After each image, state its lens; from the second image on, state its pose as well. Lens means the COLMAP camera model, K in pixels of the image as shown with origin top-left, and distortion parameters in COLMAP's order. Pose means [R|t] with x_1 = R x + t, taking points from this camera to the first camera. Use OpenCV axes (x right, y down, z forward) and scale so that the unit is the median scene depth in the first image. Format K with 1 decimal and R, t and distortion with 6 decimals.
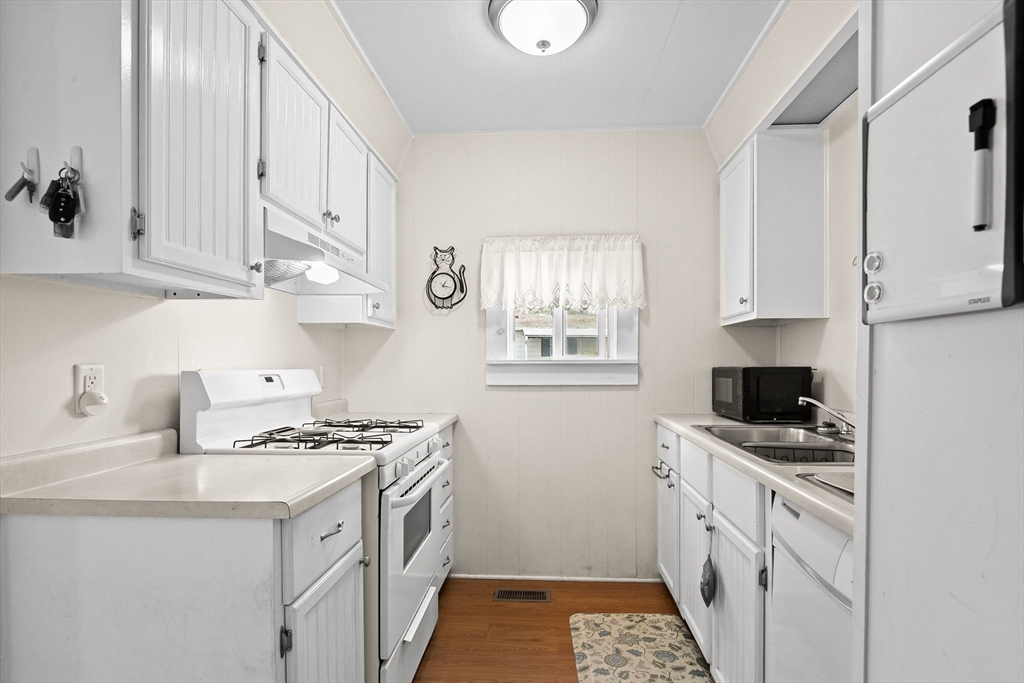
lens RADIAL K [[484.0, 0, 514.5], [0, 484.0, 362.4], [0, 0, 1]] dist [-0.020547, 0.007122]
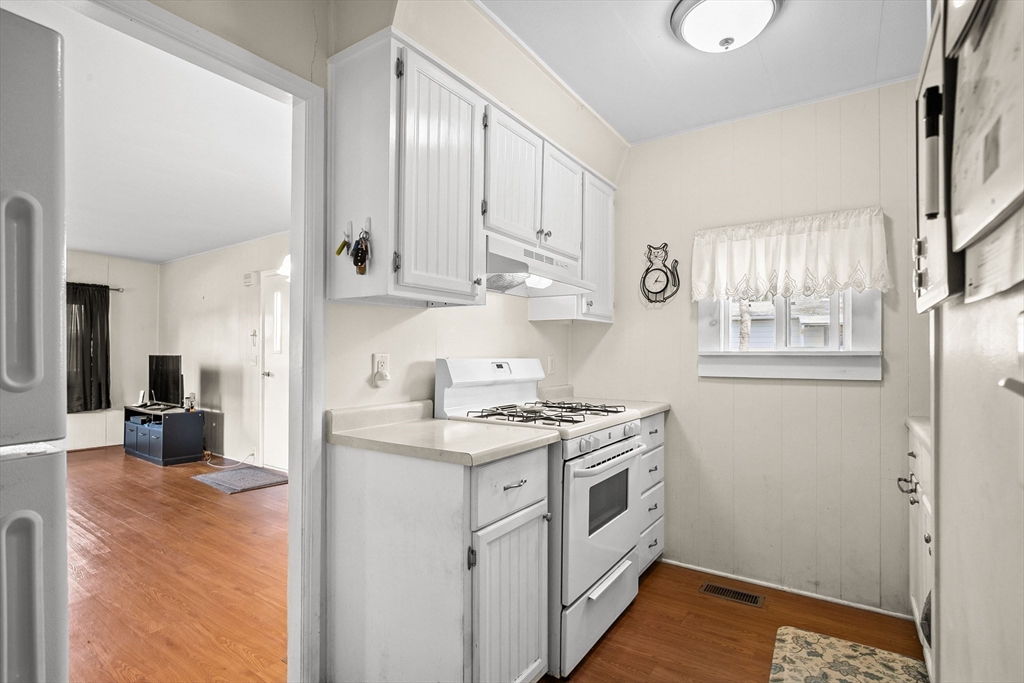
lens RADIAL K [[478.3, 0, 529.0], [0, 478.3, 338.2], [0, 0, 1]] dist [-0.015763, 0.001300]
pose [[0.869101, -0.011522, -0.494501, 0.173916], [-0.004451, 0.999506, -0.031110, 0.000231], [0.494615, 0.029239, 0.868620, -0.057123]]
